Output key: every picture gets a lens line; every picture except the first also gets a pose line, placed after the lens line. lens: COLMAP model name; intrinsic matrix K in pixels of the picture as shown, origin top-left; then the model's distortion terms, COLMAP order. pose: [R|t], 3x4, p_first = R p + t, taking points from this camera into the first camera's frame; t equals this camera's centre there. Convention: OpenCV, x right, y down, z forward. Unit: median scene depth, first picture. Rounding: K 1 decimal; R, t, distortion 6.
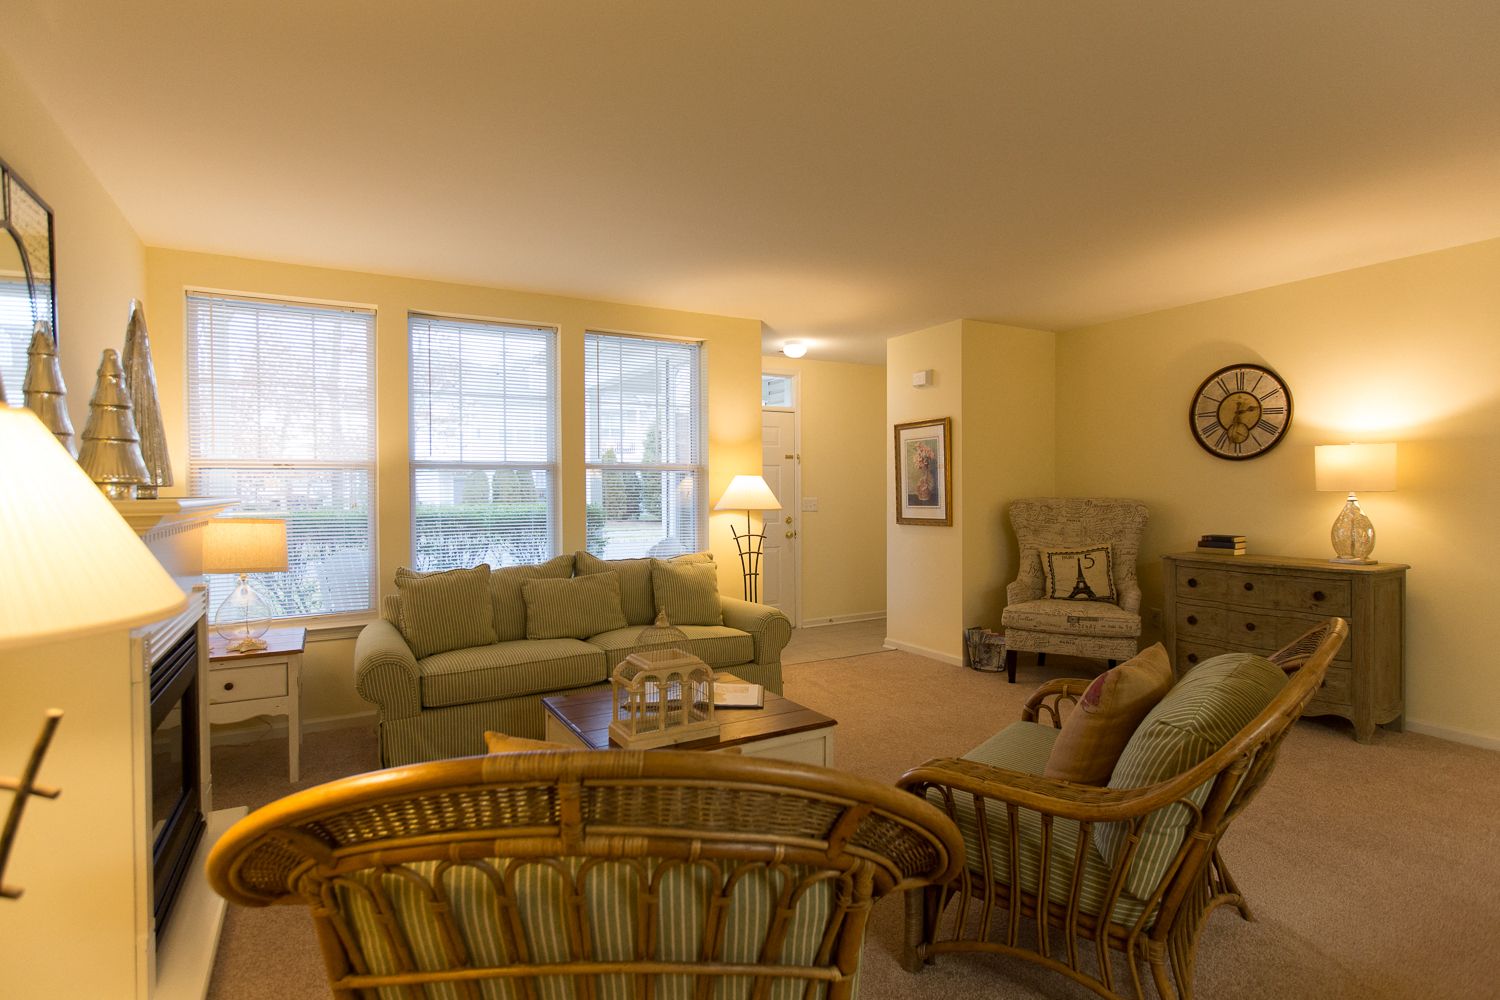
lens RADIAL K [[744.6, 0, 752.9], [0, 744.6, 499.4], [0, 0, 1]] dist [-0.001164, -0.000041]
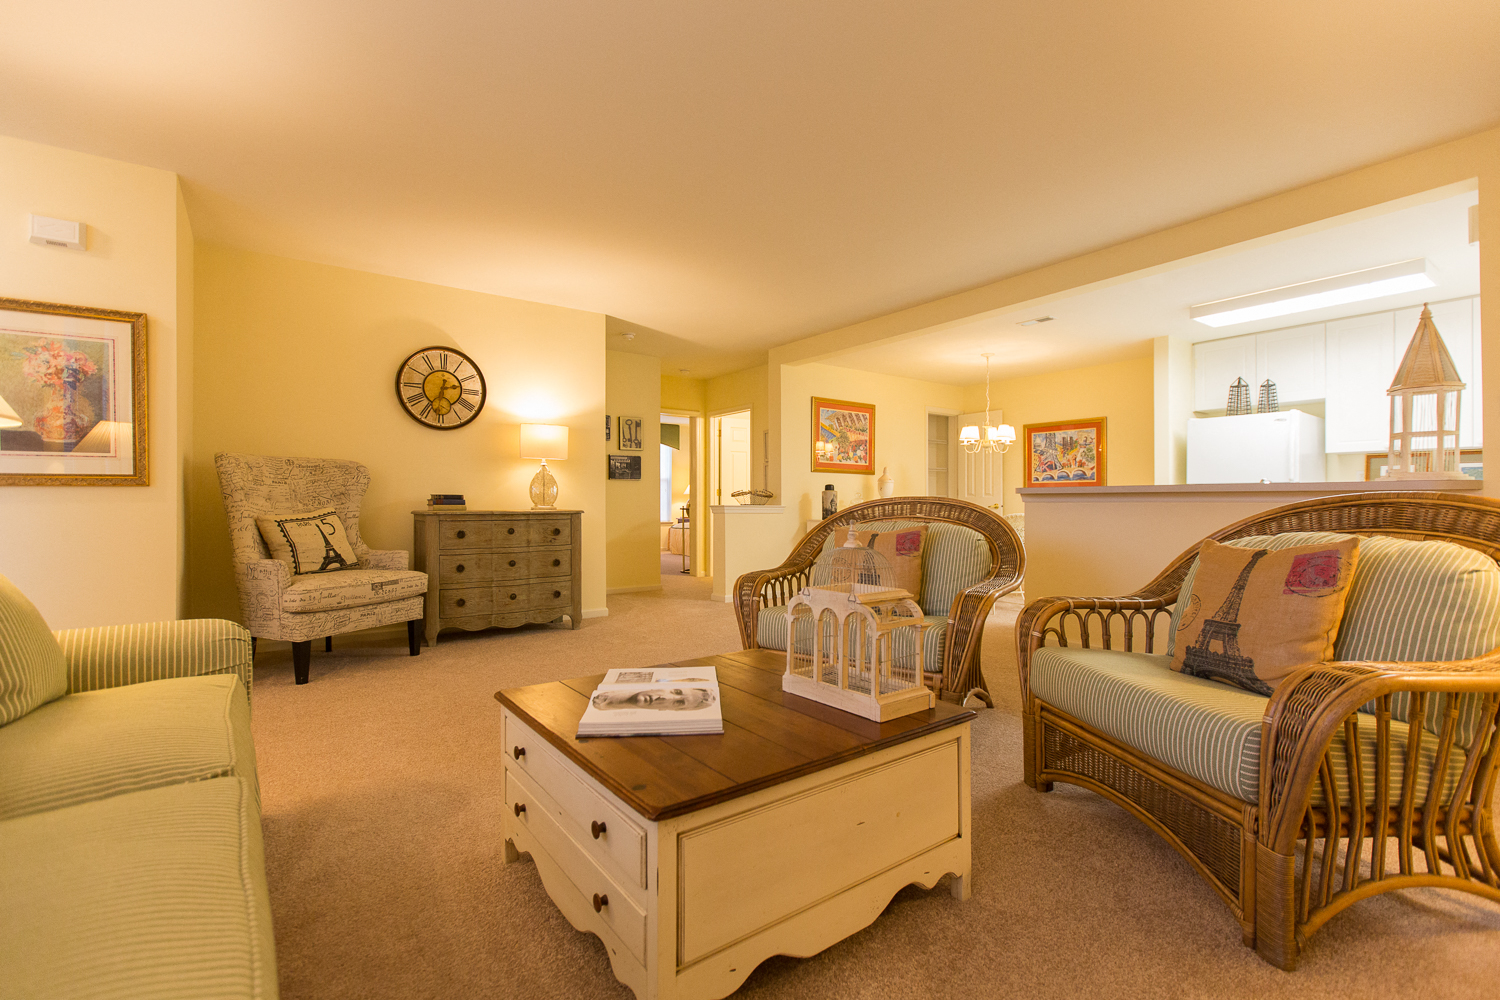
lens RADIAL K [[668.4, 0, 753.2], [0, 668.4, 497.2], [0, 0, 1]] dist [-0.003457, -0.000064]
pose [[-0.126172, 0.013769, 0.991913, -0.422960], [0.015755, 0.999805, -0.011874, 0.070365], [-0.991883, 0.014129, -0.126364, 0.646481]]
